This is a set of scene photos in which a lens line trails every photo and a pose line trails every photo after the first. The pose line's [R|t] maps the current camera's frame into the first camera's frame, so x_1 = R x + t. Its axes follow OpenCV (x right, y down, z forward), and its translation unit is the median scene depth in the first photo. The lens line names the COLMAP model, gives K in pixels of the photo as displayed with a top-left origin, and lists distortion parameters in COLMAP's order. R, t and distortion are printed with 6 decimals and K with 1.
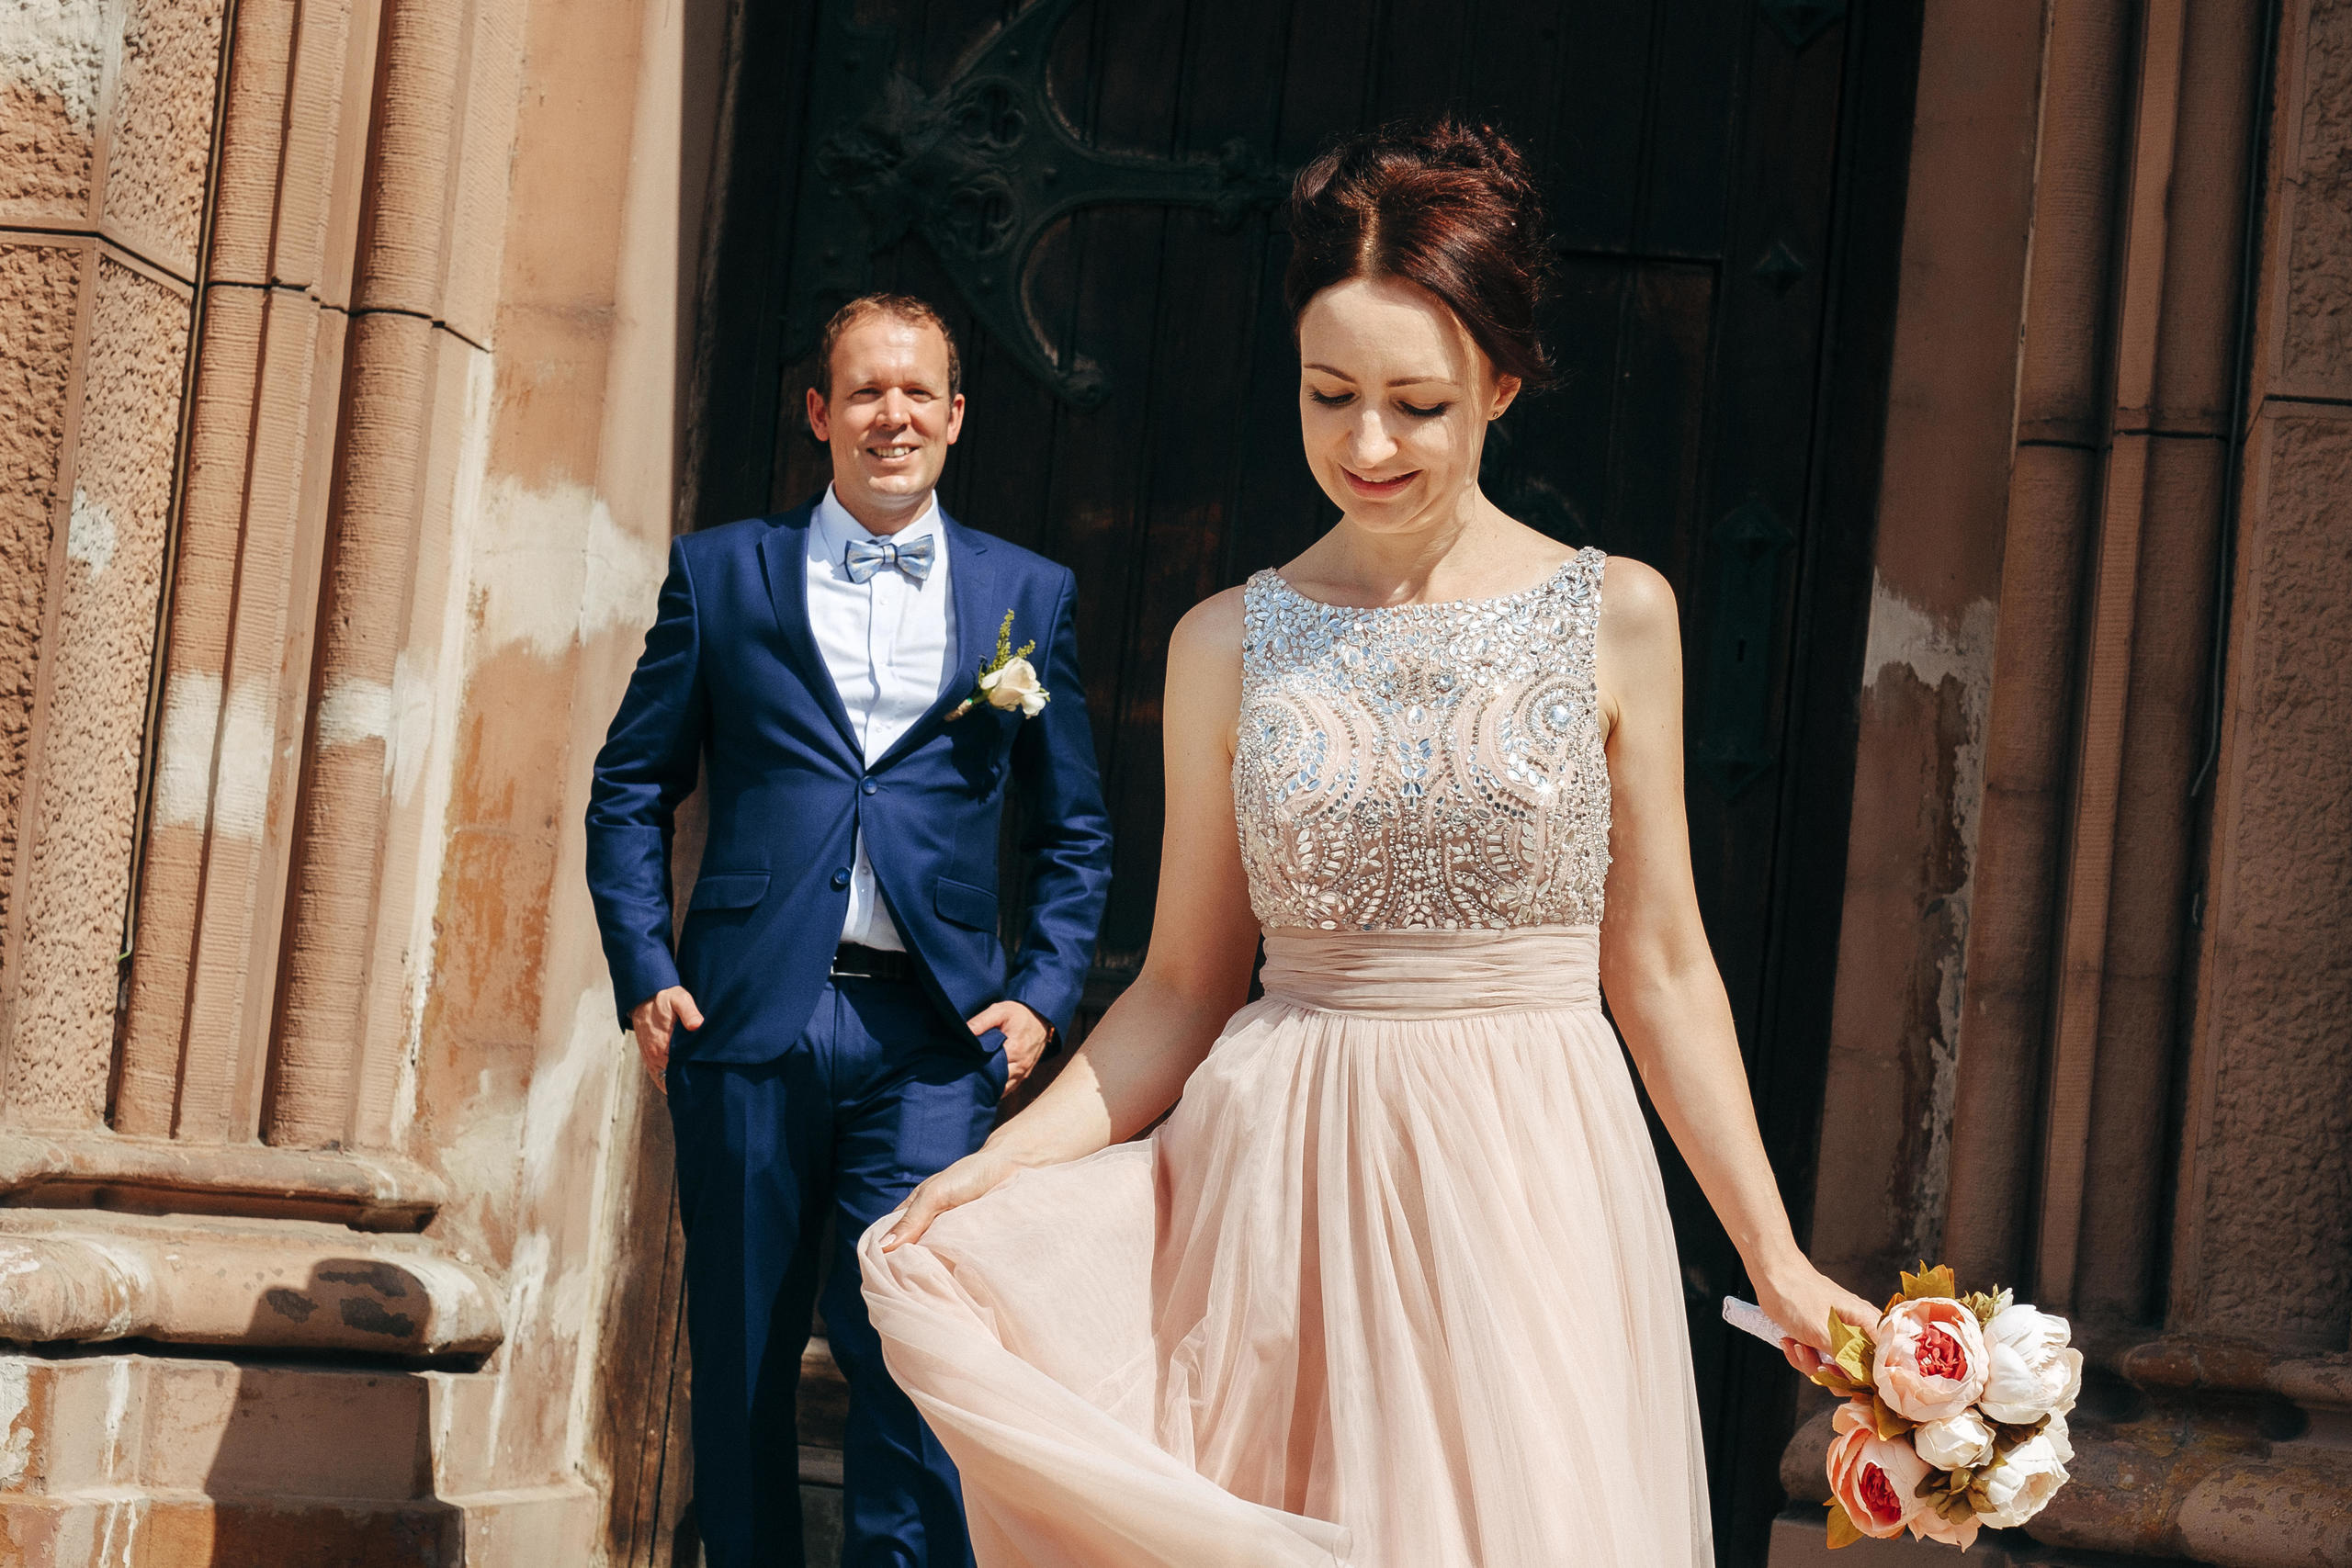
lens RADIAL K [[5479.4, 0, 1179.6], [0, 5479.4, 828.0], [0, 0, 1]] dist [0.073971, 0.000000]
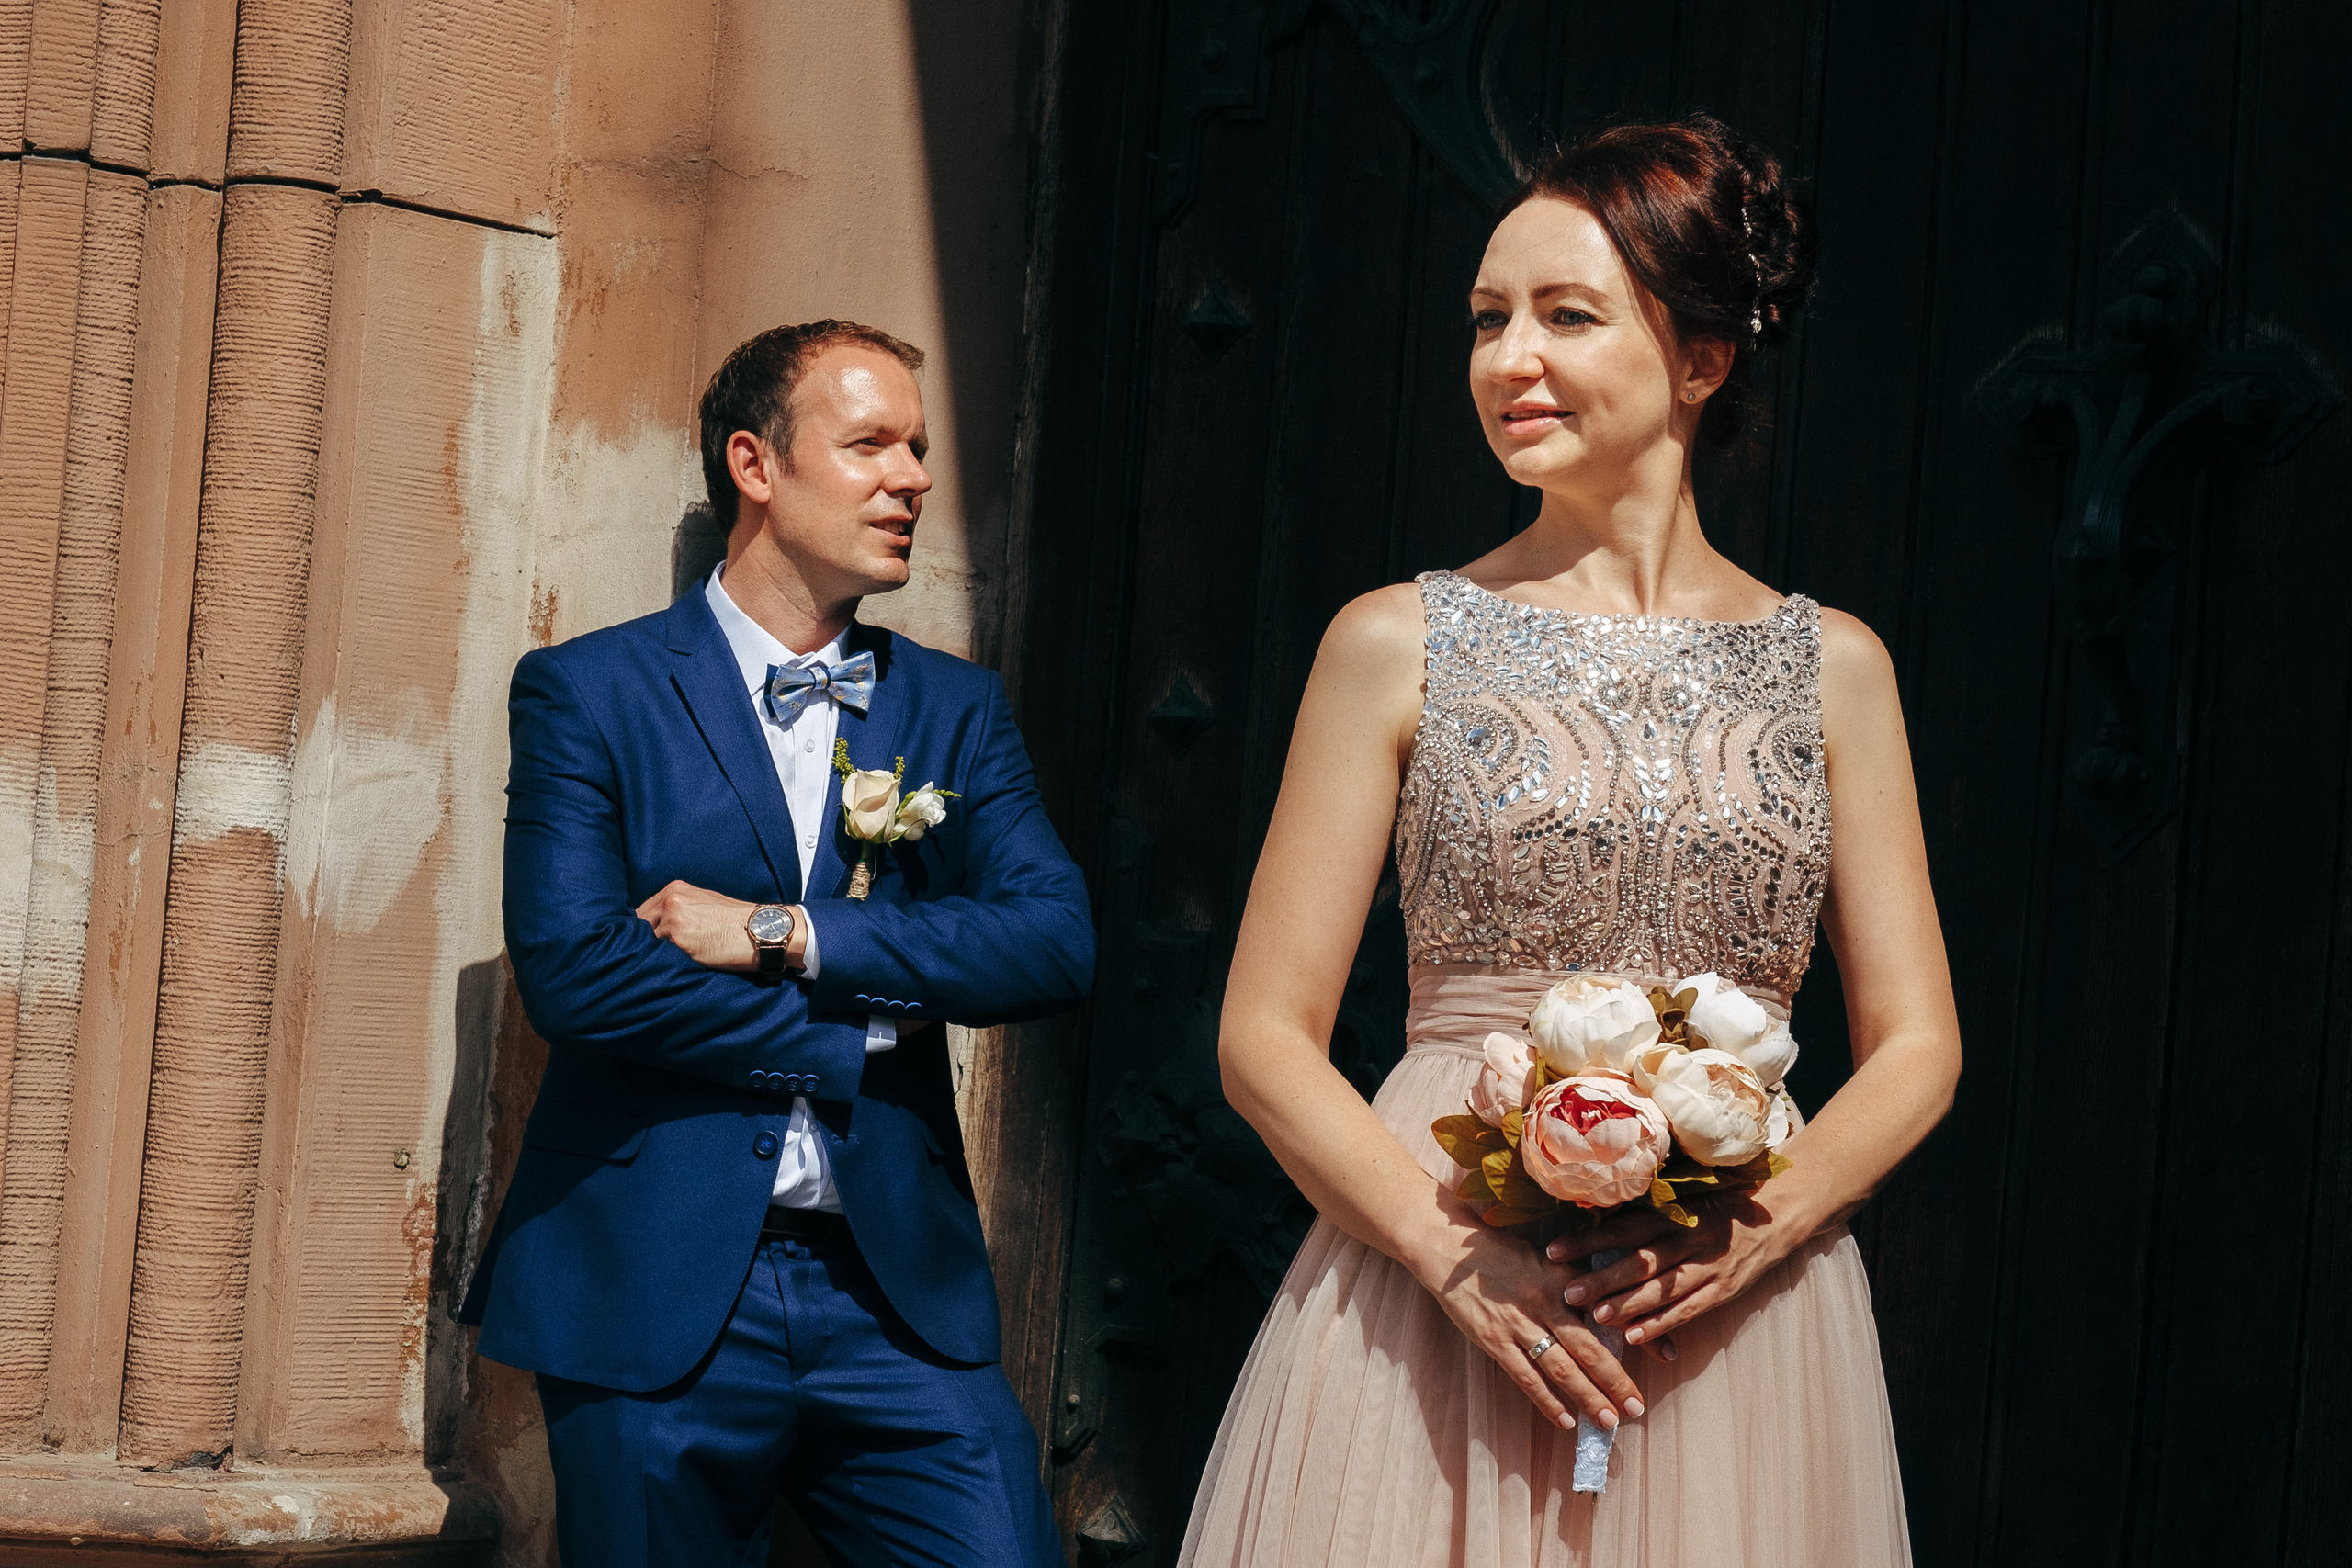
lens RADIAL K [[5479.4, 0, 1177.7], [0, 5479.4, 683.1], [0, 0, 1]] dist [0.073971, 0.000000]
pose [[0.893347, -0.039640, -0.447615, 0.241264], [0.026840, 0.999030, -0.034904, -0.008128], [0.448564, 0.019167, 0.893545, 0.458970]]
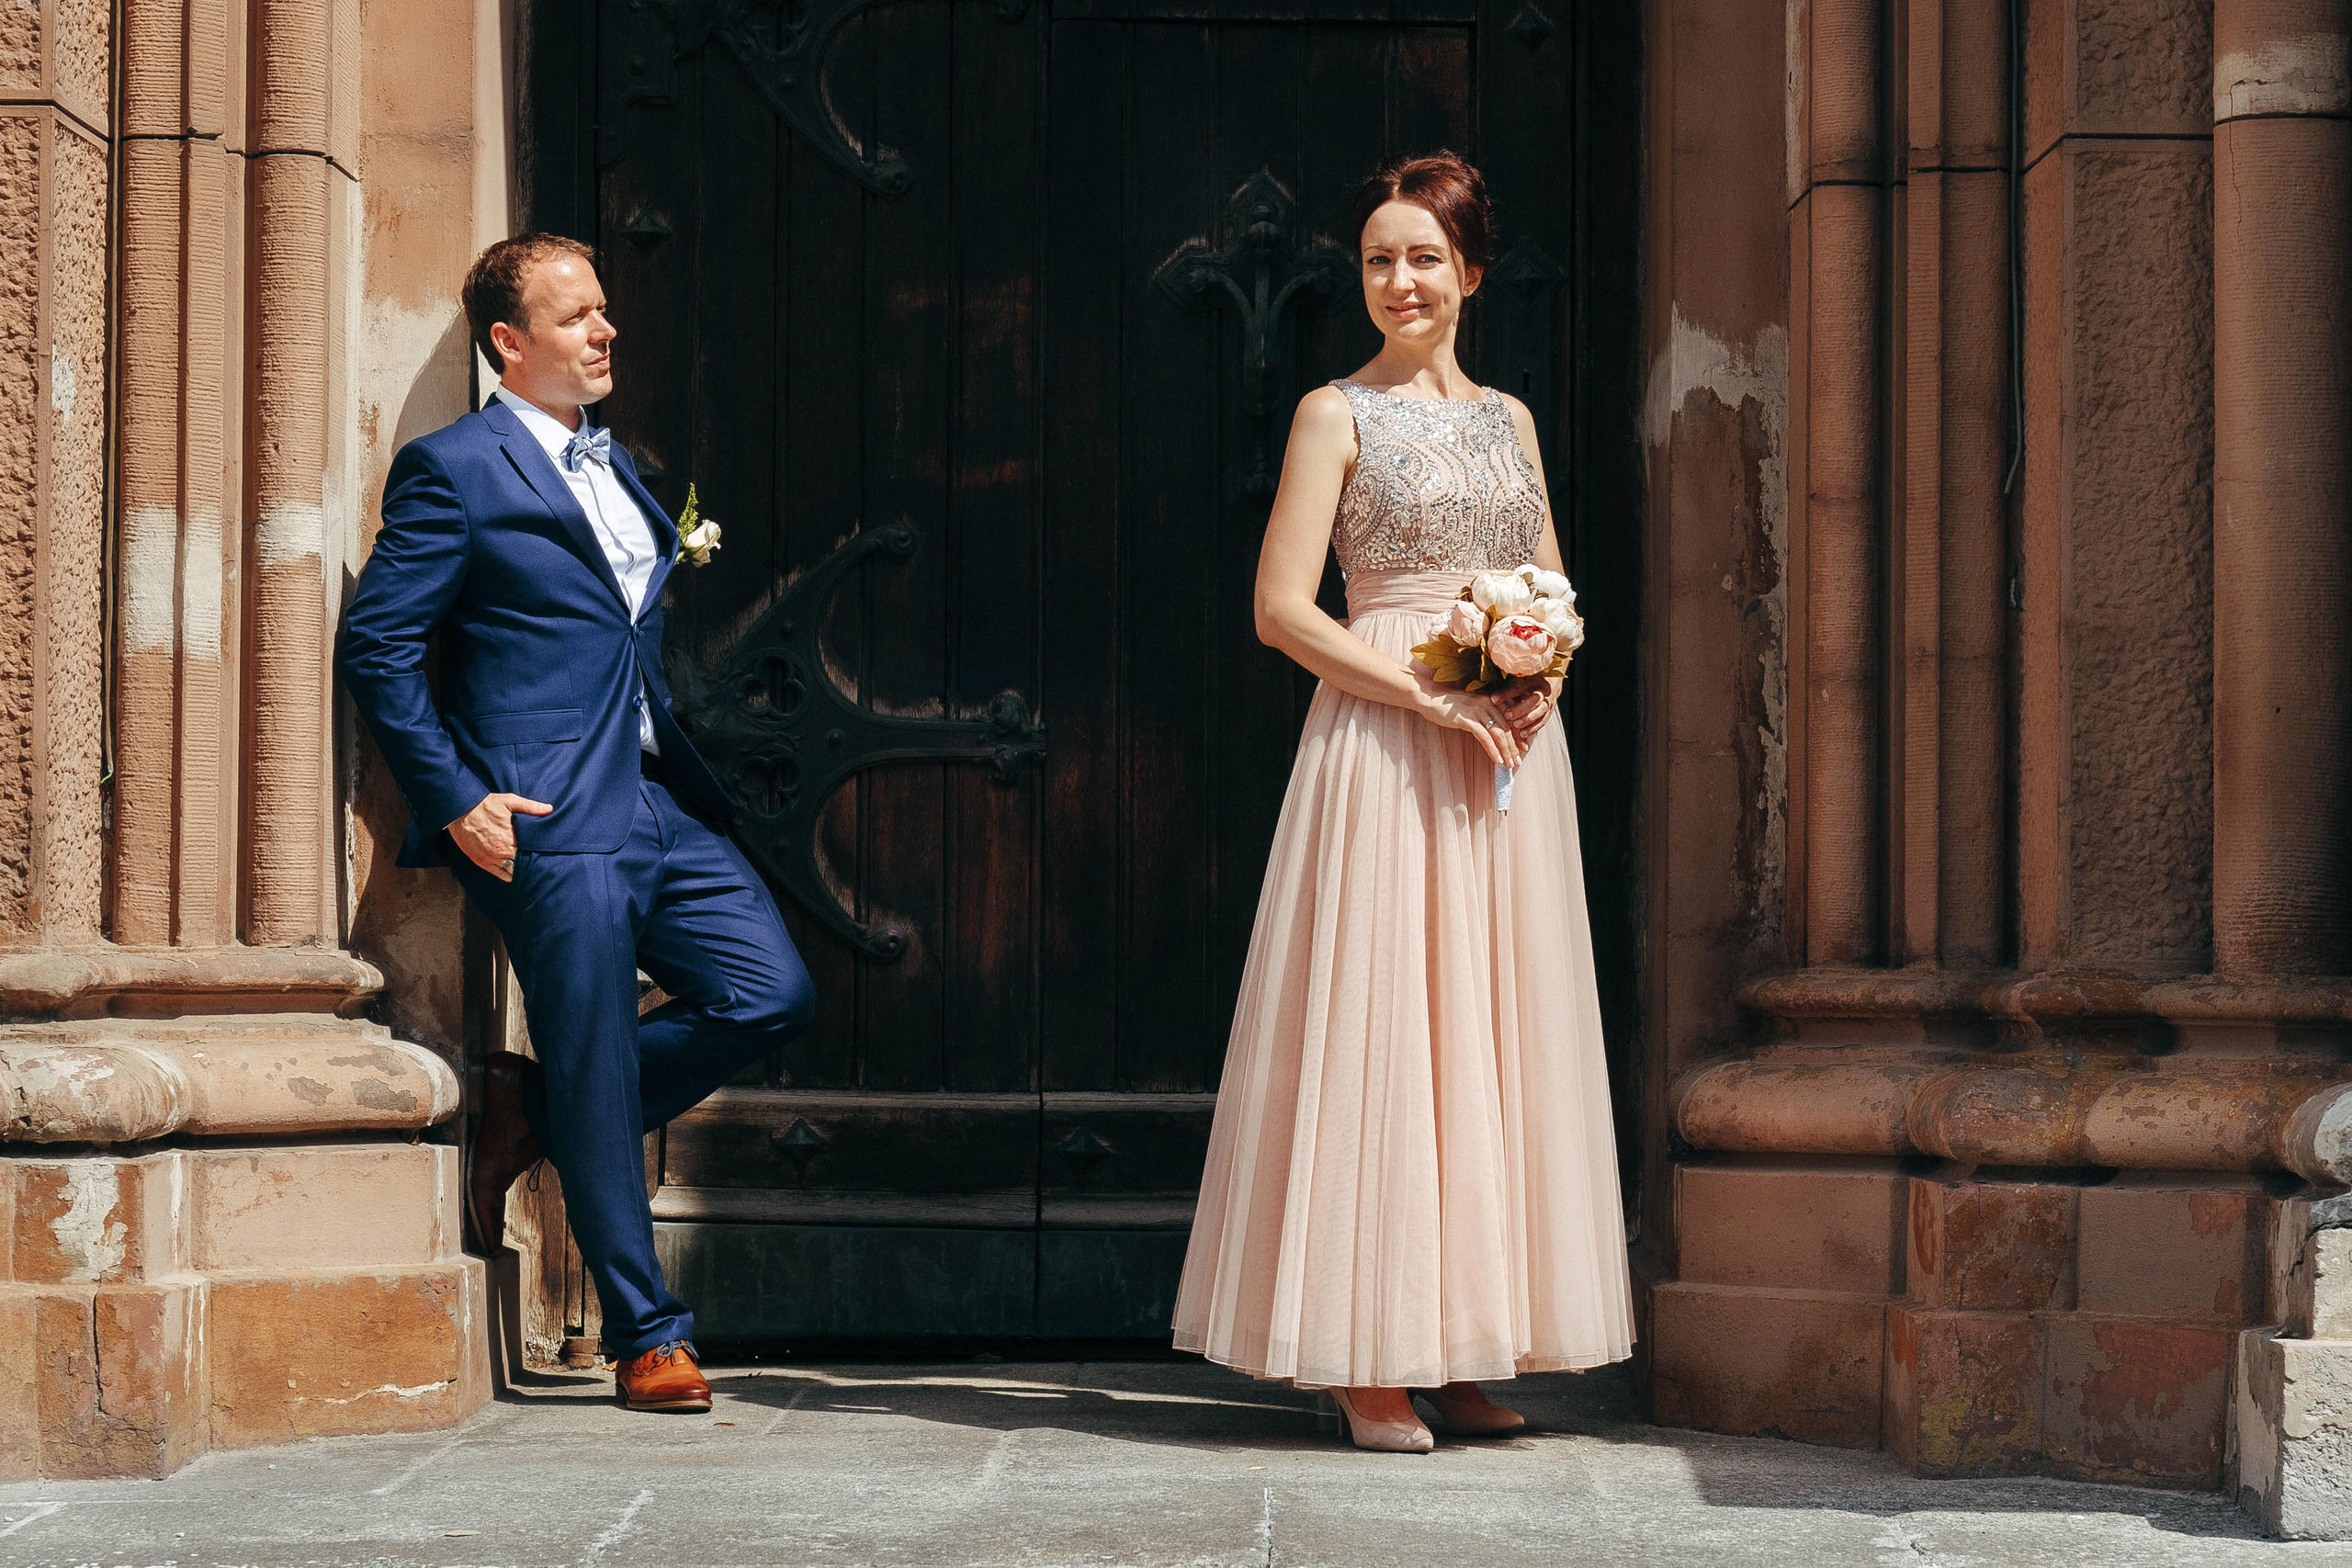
lens RADIAL K [[5852.2, 0, 1184.9], [0, 5852.2, 805.7], [0, 0, 1]] dist [0.031399, 0.000000]
pose [[0.986018, -0.077420, 0.147565, -0.149645], [0.070523, 0.996184, 0.051416, -0.014413], [-0.150983, -0.040291, 0.987715, -0.141950]]
